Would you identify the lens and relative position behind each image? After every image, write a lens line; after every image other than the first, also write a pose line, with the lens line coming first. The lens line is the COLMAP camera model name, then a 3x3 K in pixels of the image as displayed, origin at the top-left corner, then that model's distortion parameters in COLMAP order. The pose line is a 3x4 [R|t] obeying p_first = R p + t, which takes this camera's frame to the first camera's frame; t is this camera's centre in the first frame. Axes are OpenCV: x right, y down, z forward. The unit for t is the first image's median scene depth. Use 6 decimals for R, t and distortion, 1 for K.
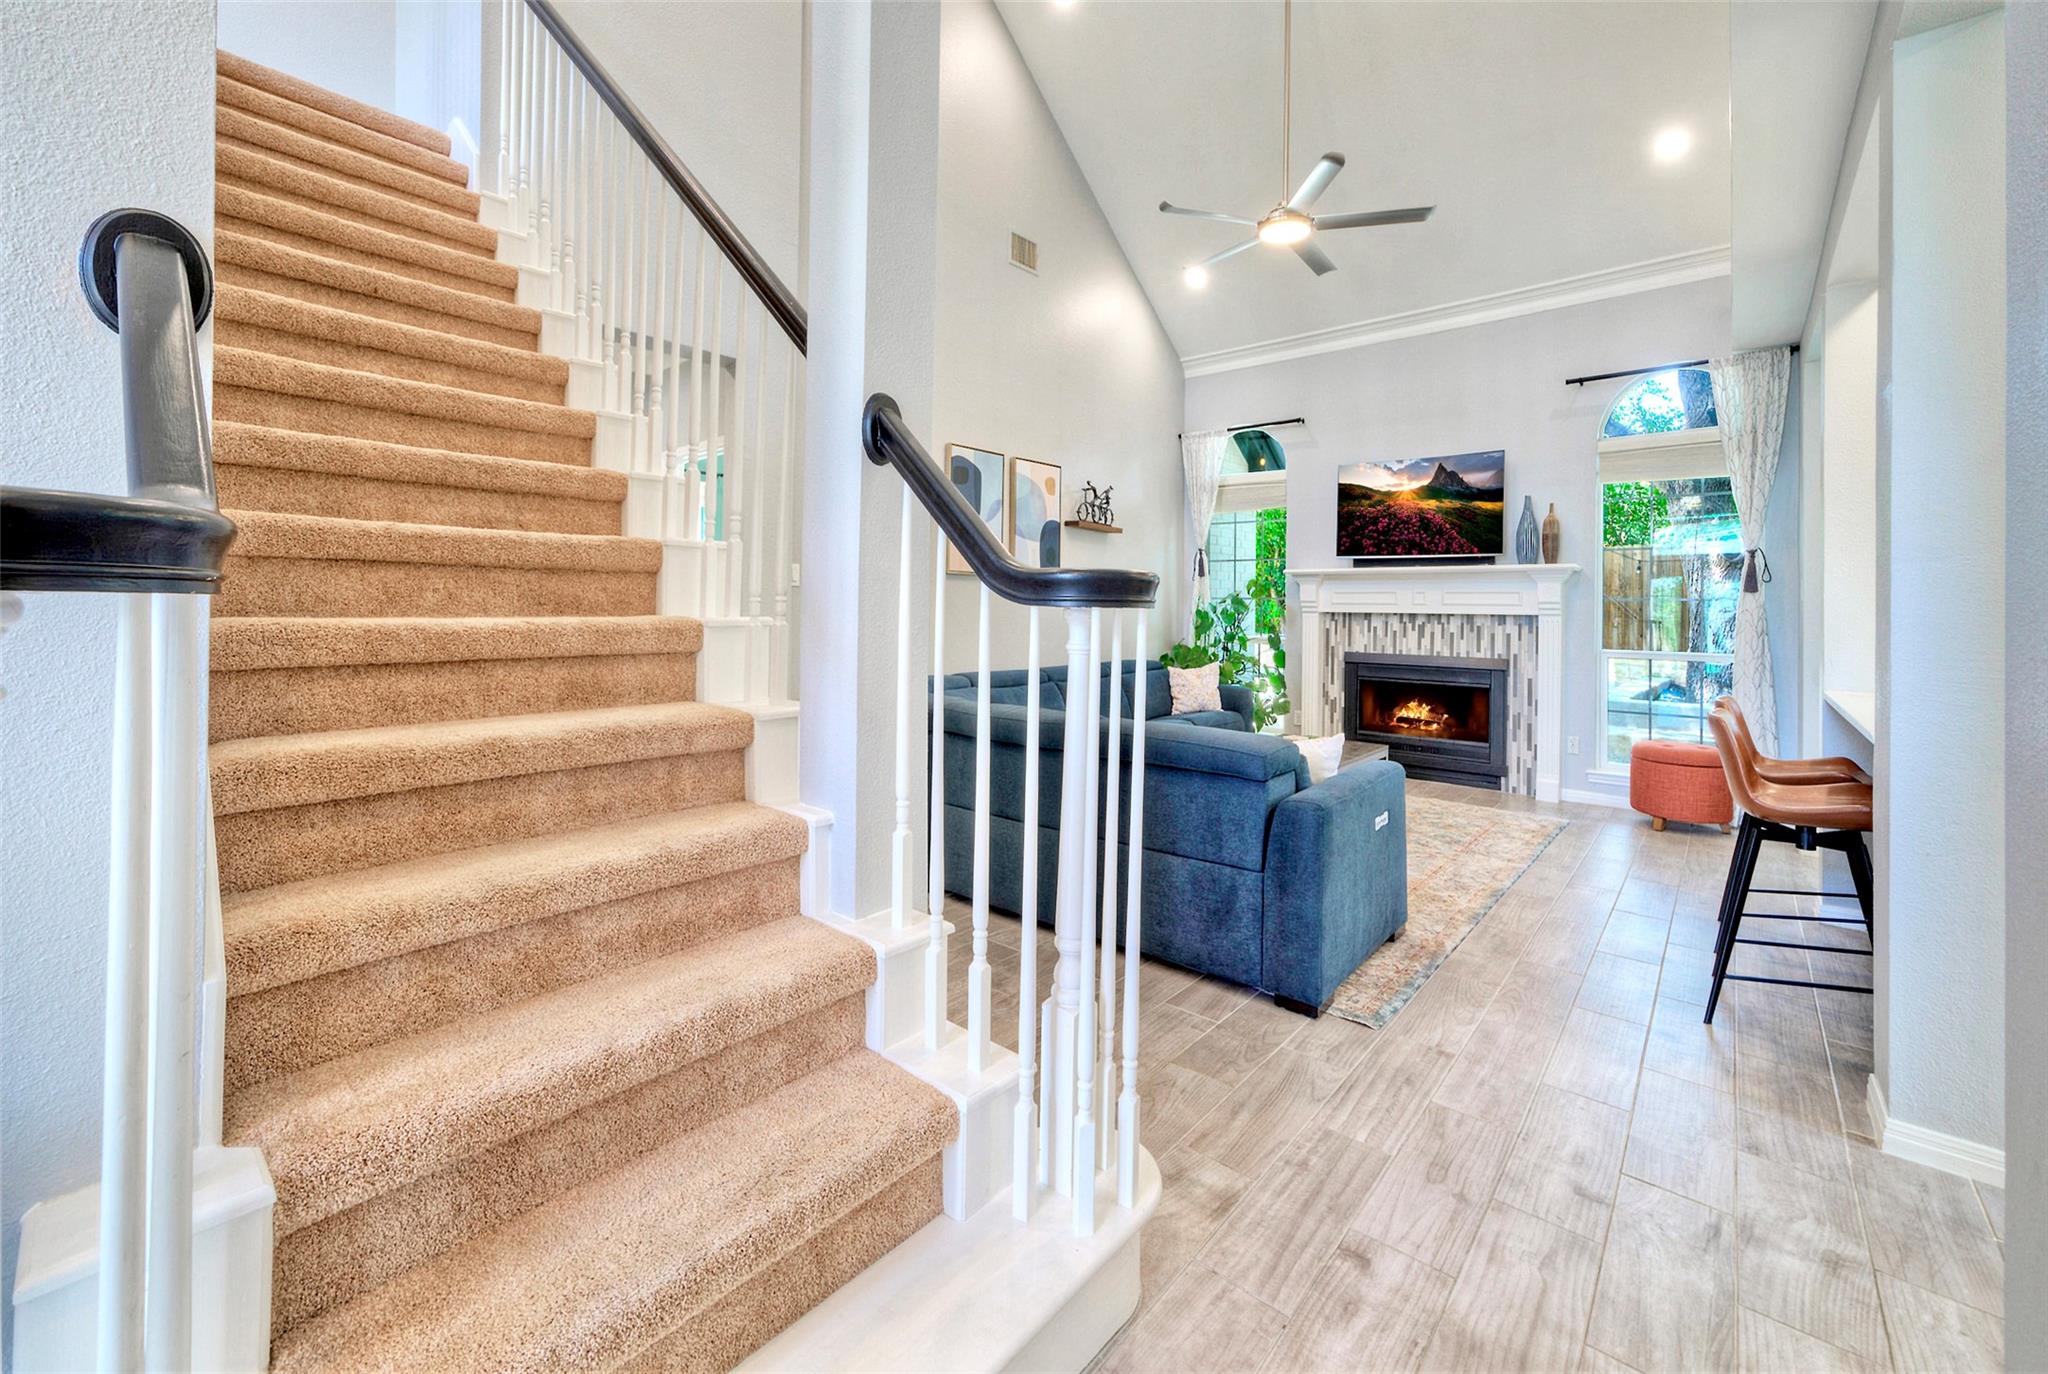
lens RADIAL K [[827.3, 0, 1038.0], [0, 827.3, 598.6], [0, 0, 1]] dist [0.000981, 0.003037]
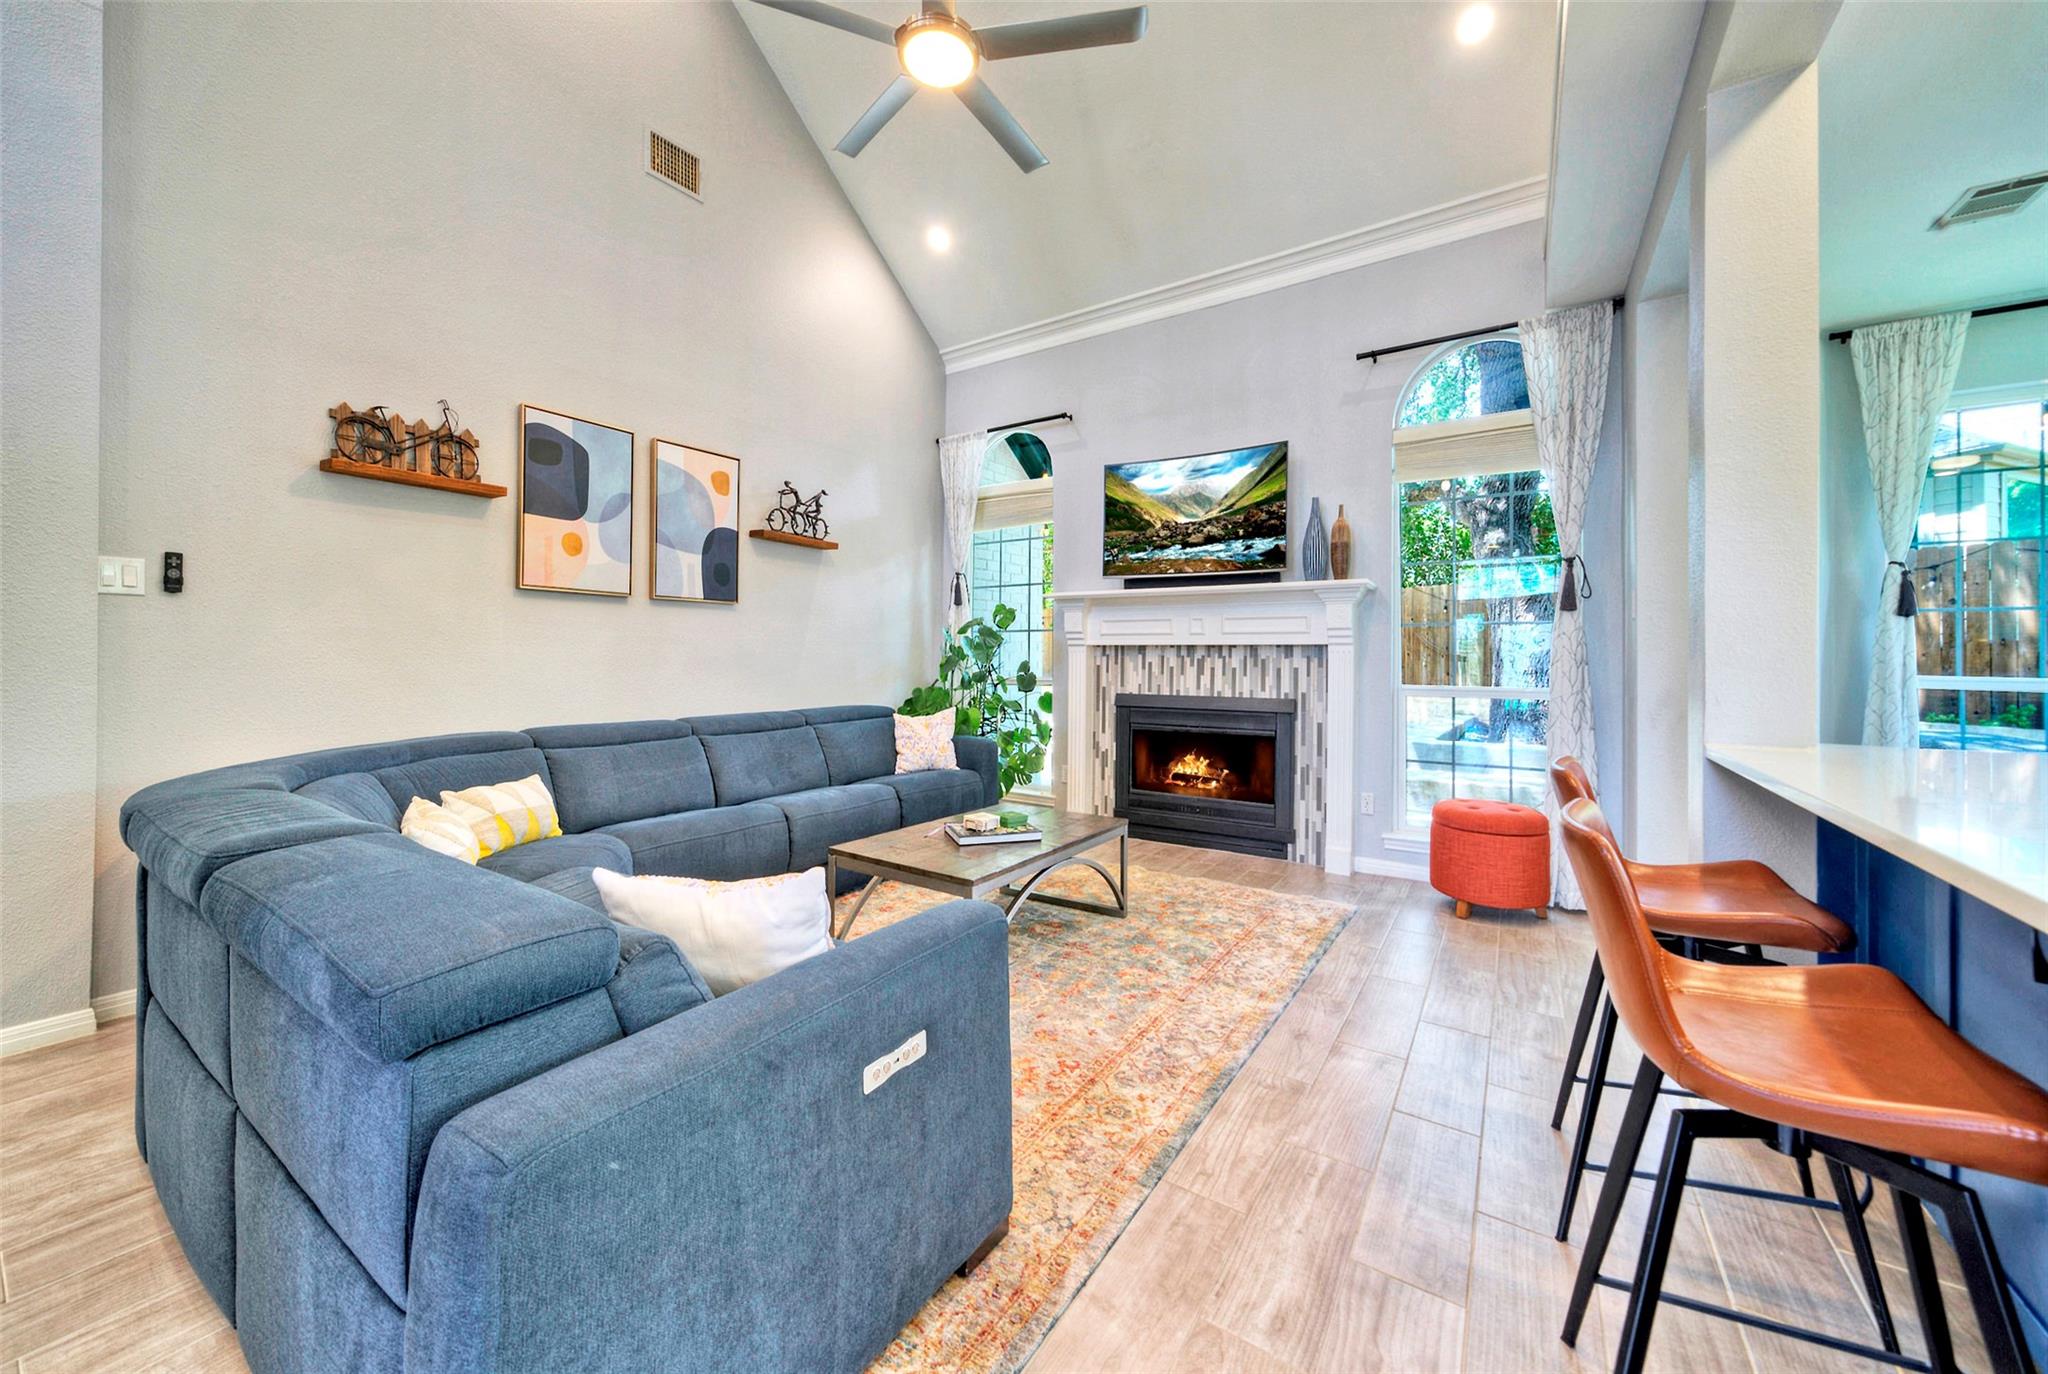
lens RADIAL K [[768.3, 0, 1028.5], [0, 768.3, 650.6], [0, 0, 1]] dist [0.001568, 0.002912]
pose [[0.992666, -0.011701, 0.120325, 0.209867], [0.011029, 0.999920, 0.006255, 0.017018], [-0.120388, -0.004882, 0.992715, 0.270769]]
